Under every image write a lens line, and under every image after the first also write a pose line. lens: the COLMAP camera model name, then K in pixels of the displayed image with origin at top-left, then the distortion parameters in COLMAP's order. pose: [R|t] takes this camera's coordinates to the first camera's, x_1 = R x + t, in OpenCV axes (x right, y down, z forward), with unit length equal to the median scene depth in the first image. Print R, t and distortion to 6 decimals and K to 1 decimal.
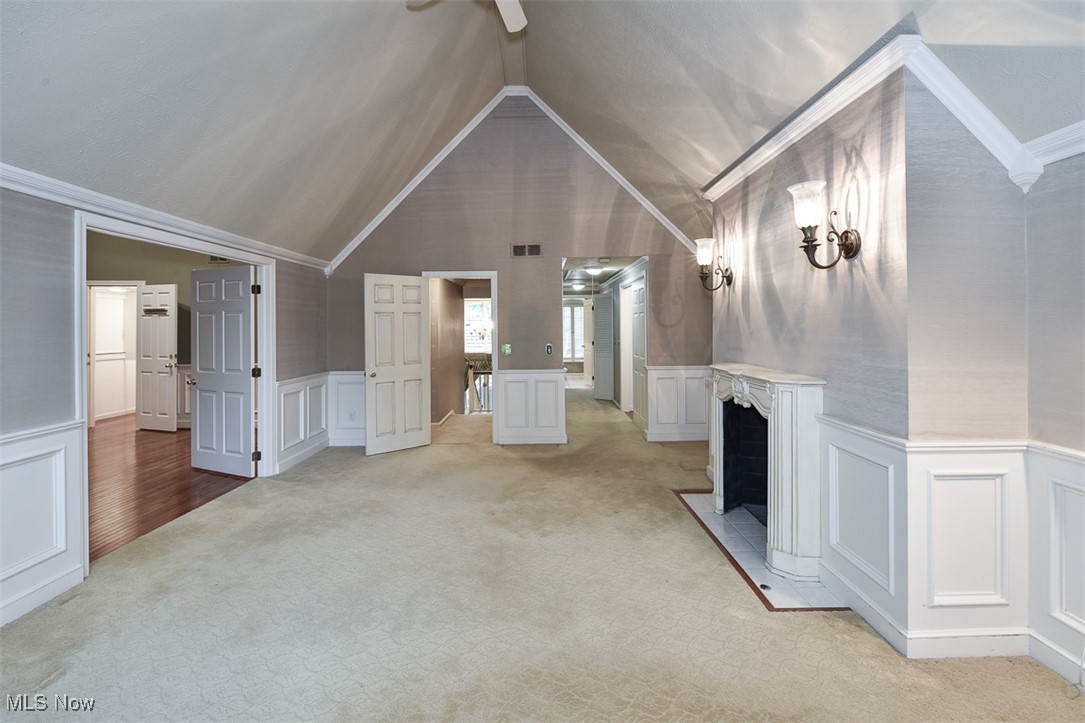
lens RADIAL K [[459.1, 0, 542.0], [0, 459.1, 325.5], [0, 0, 1]] dist [0.000614, -0.000022]
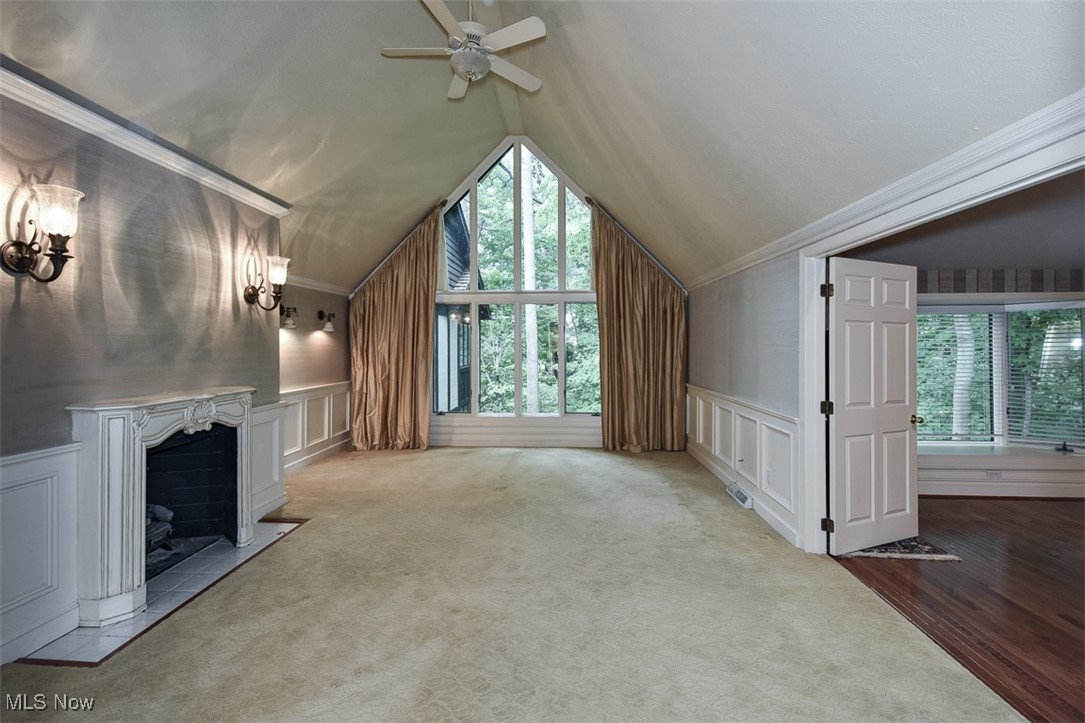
lens RADIAL K [[484.1, 0, 543.5], [0, 484.1, 339.9], [0, 0, 1]] dist [0.000609, -0.000075]
pose [[-0.998994, 0.003485, 0.044707, -0.402385], [0.003042, 0.999946, -0.009974, -0.001159], [-0.044739, -0.009828, -0.998950, 2.548933]]
